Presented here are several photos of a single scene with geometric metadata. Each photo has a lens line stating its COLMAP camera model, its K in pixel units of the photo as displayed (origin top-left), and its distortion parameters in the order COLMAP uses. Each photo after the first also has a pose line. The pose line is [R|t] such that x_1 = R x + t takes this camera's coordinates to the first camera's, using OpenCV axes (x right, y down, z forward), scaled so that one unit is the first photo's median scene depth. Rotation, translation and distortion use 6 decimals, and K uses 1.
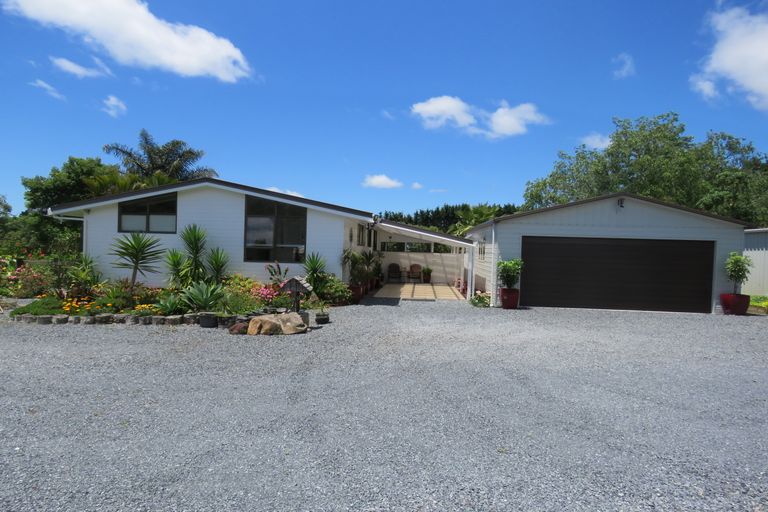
lens RADIAL K [[503.9, 0, 384.3], [0, 503.9, 244.1], [0, 0, 1]] dist [-0.173256, -0.001196]
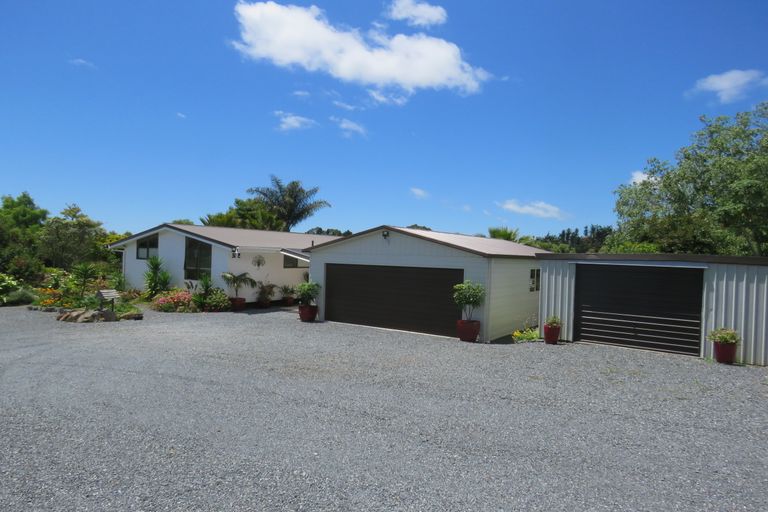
lens RADIAL K [[491.1, 0, 384.0], [0, 491.1, 256.0], [0, 0, 1]] dist [-0.029225, -0.000358]
pose [[0.876136, 0.002597, -0.482058, 0.958224], [-0.005260, 0.999977, -0.004173, -0.032430], [0.482036, 0.006191, 0.876130, -0.036565]]
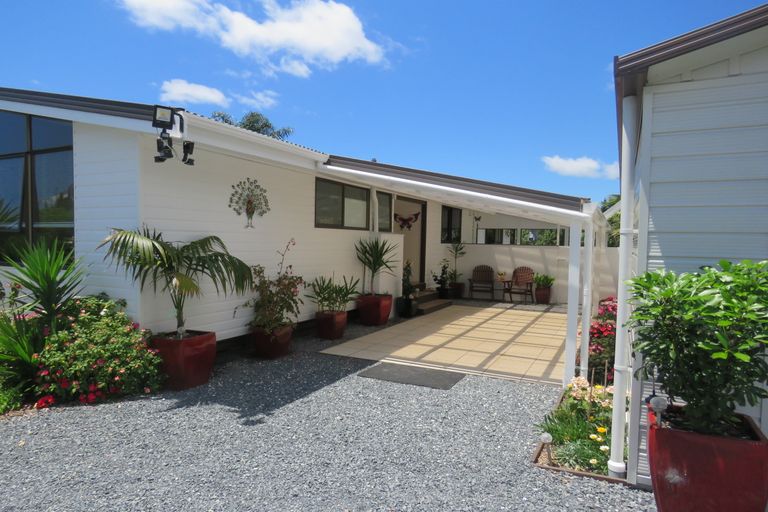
lens RADIAL K [[491.1, 0, 384.0], [0, 491.1, 256.0], [0, 0, 1]] dist [-0.029225, -0.000358]
pose [[0.931543, -0.001763, -0.363628, 0.184251], [0.011257, 0.999649, 0.023991, 0.020953], [0.363458, -0.026442, 0.931235, 0.710545]]
